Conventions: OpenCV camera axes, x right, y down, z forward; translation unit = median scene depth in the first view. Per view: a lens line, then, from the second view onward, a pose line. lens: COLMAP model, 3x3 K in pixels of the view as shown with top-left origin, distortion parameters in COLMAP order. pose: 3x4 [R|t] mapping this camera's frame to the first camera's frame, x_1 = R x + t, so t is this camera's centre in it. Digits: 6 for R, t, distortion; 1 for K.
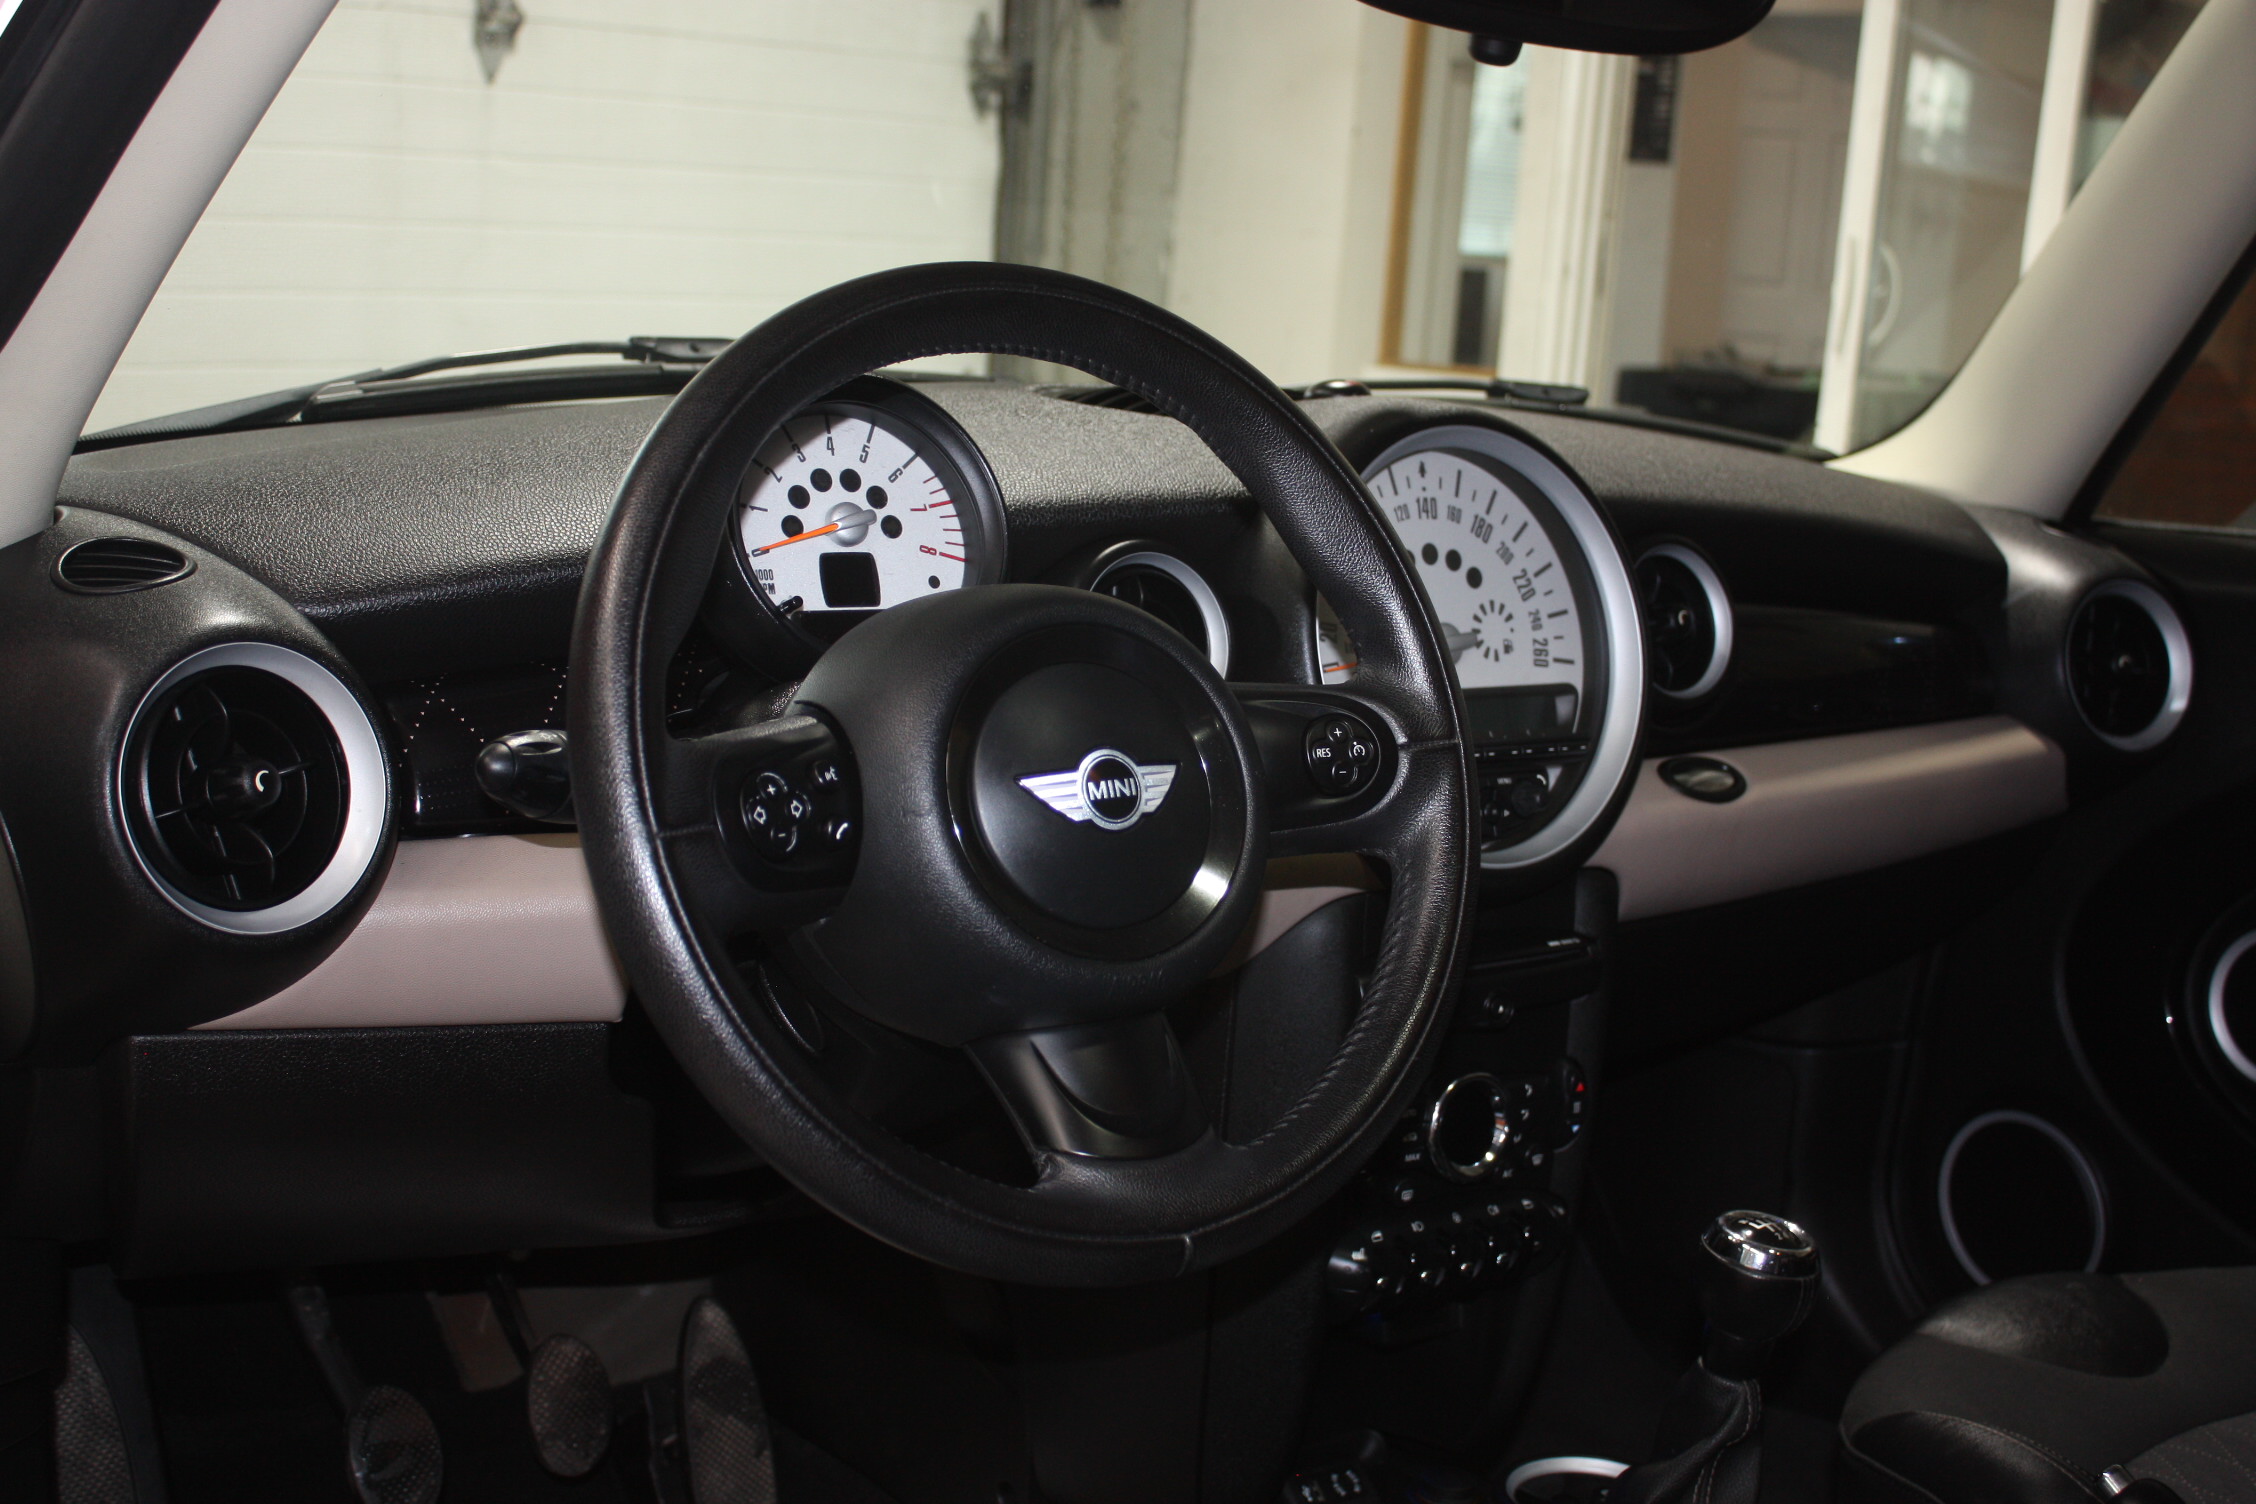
lens RADIAL K [[2761.6, 0, 1123.8], [0, 2761.6, 746.6], [0, 0, 1]] dist [-0.037797, 0.000000]
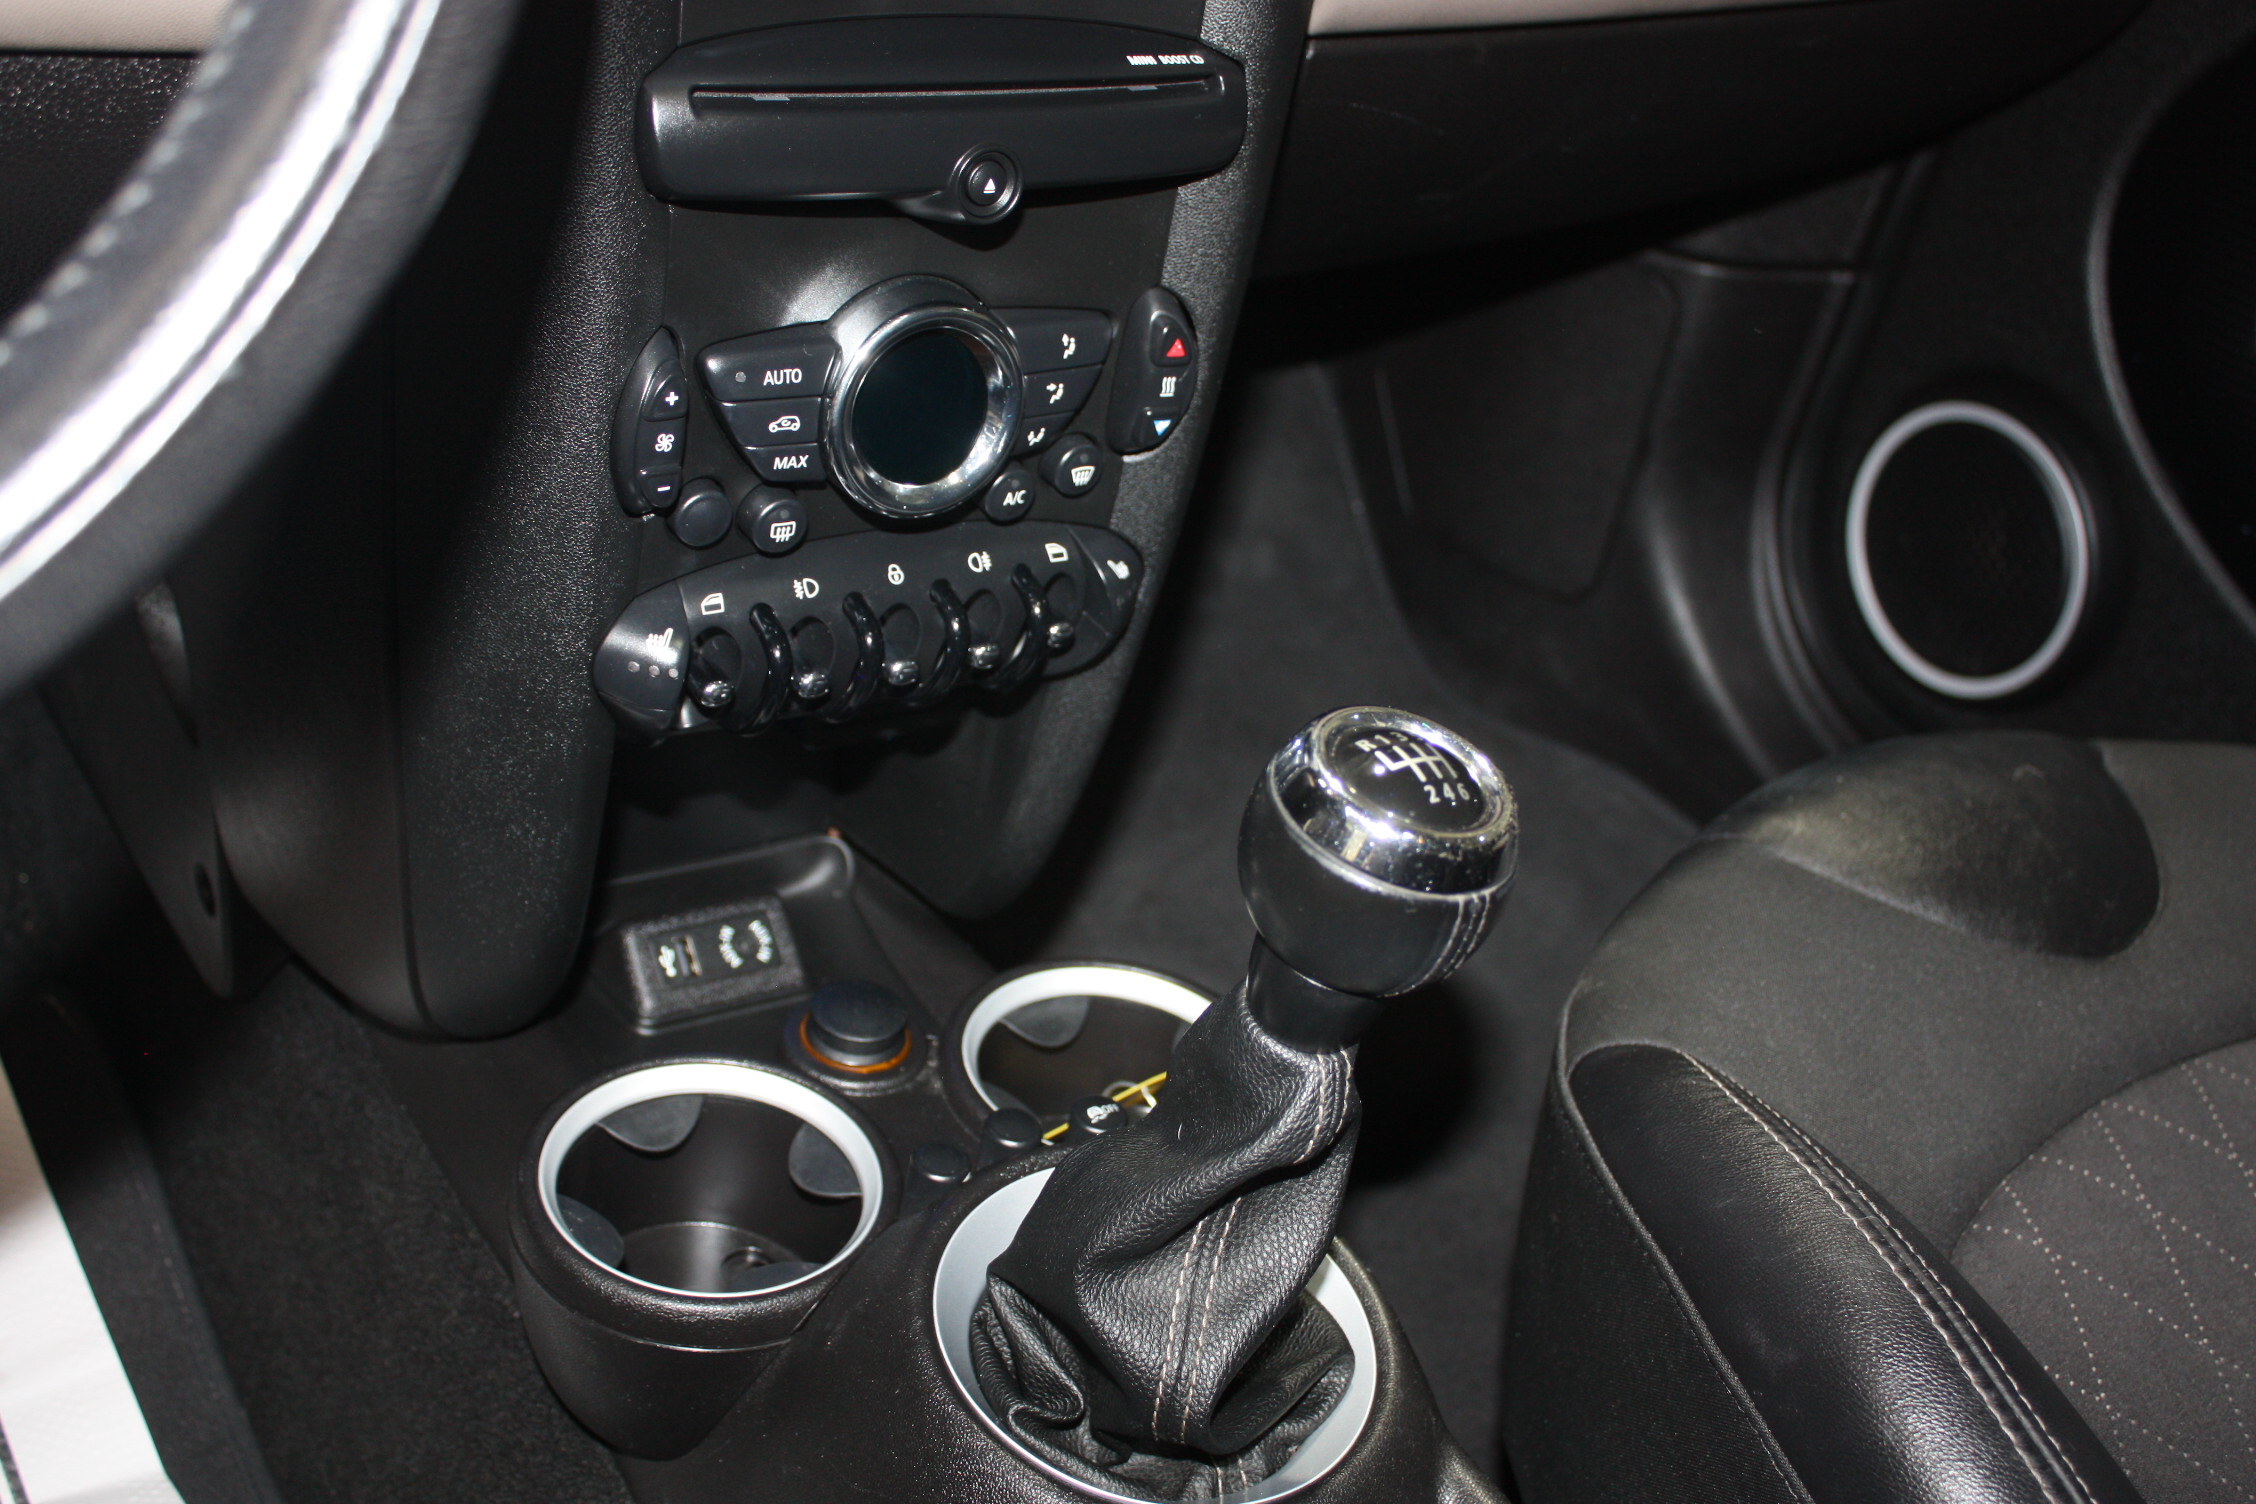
lens RADIAL K [[2644.4, 0, 1131.8], [0, 2644.4, 756.1], [0, 0, 1]] dist [-0.133904, 0.000000]
pose [[0.992870, 0.116272, 0.026270, 0.153413], [-0.118155, 0.930799, 0.345909, 0.025683], [0.015768, -0.346547, 0.937900, 0.516963]]
